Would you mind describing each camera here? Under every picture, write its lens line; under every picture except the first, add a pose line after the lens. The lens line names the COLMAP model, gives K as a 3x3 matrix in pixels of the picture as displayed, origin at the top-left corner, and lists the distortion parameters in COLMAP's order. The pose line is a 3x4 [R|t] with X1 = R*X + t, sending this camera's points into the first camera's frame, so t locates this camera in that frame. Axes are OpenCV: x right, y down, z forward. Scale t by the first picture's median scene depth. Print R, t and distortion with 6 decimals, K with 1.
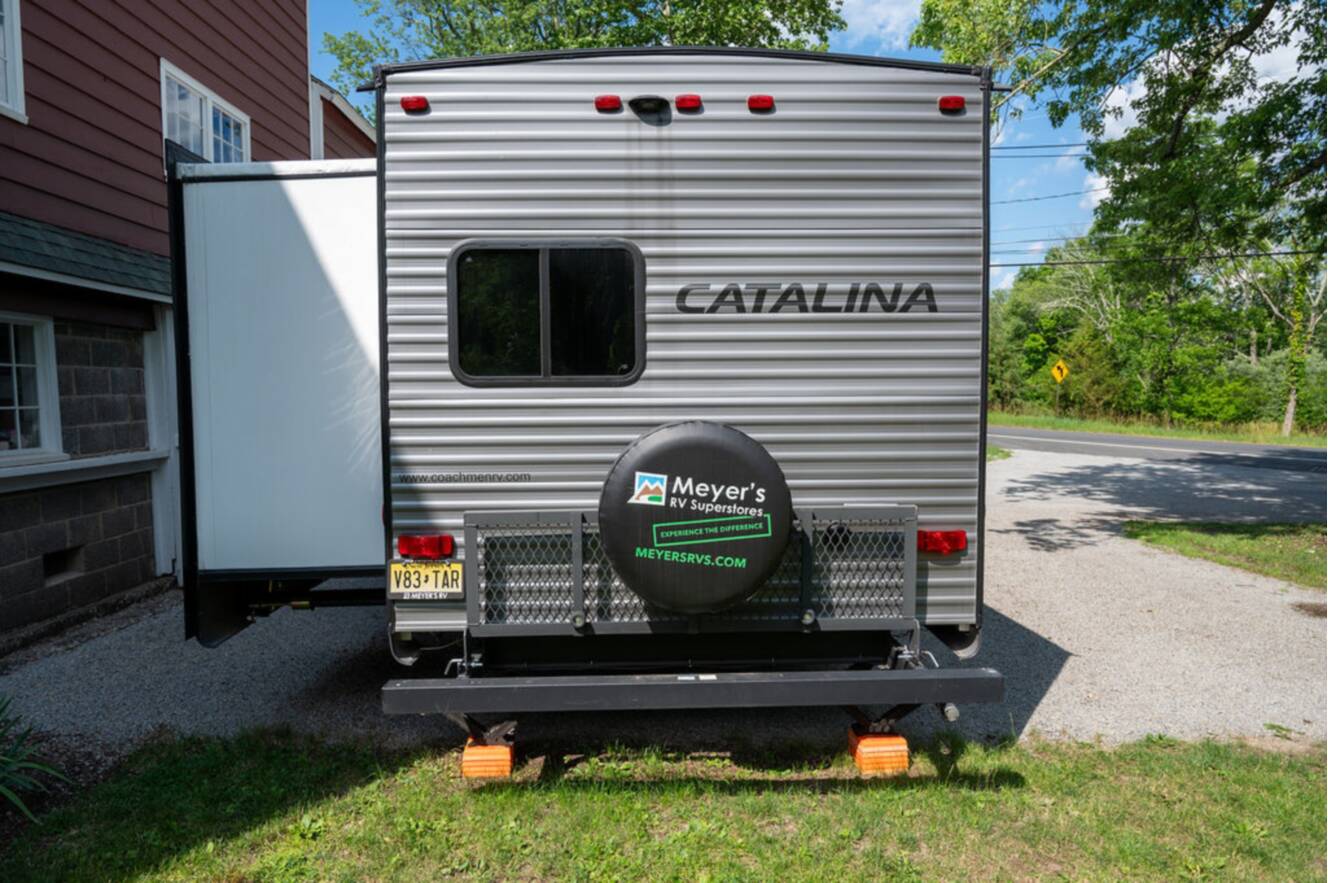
lens RADIAL K [[875.4, 0, 664.0], [0, 875.4, 441.5], [0, 0, 1]] dist [-0.010118, 0.000274]
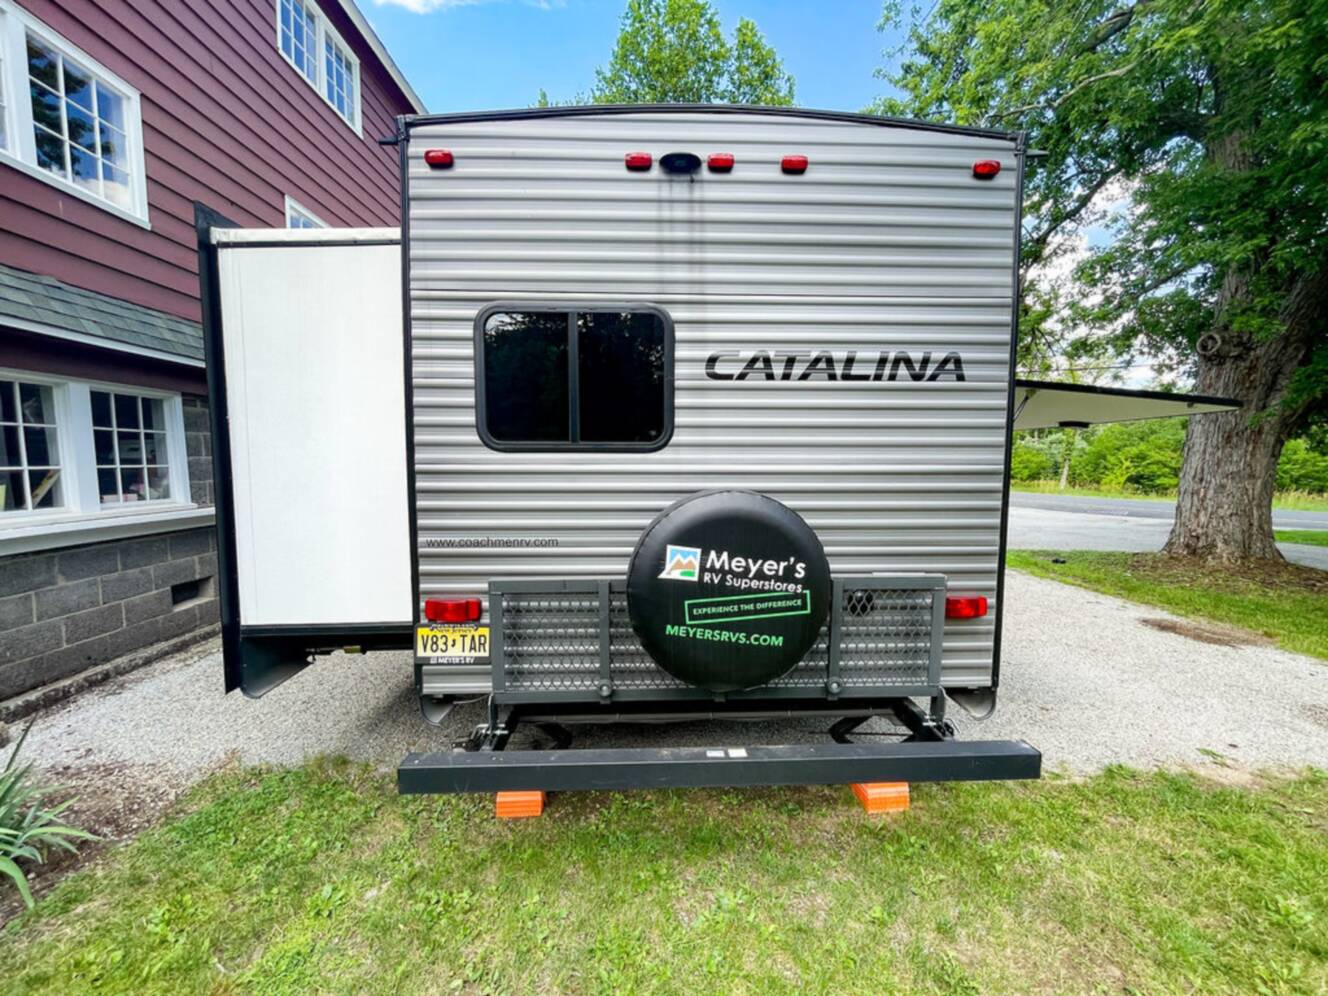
lens RADIAL K [[531.2, 0, 671.3], [0, 531.2, 497.6], [0, 0, 1]] dist [0.000460, -0.000132]
pose [[0.999829, 0.007848, 0.016739, -0.033855], [-0.008158, 0.999794, 0.018582, -0.023268], [-0.016590, -0.018715, 0.999687, 0.393551]]
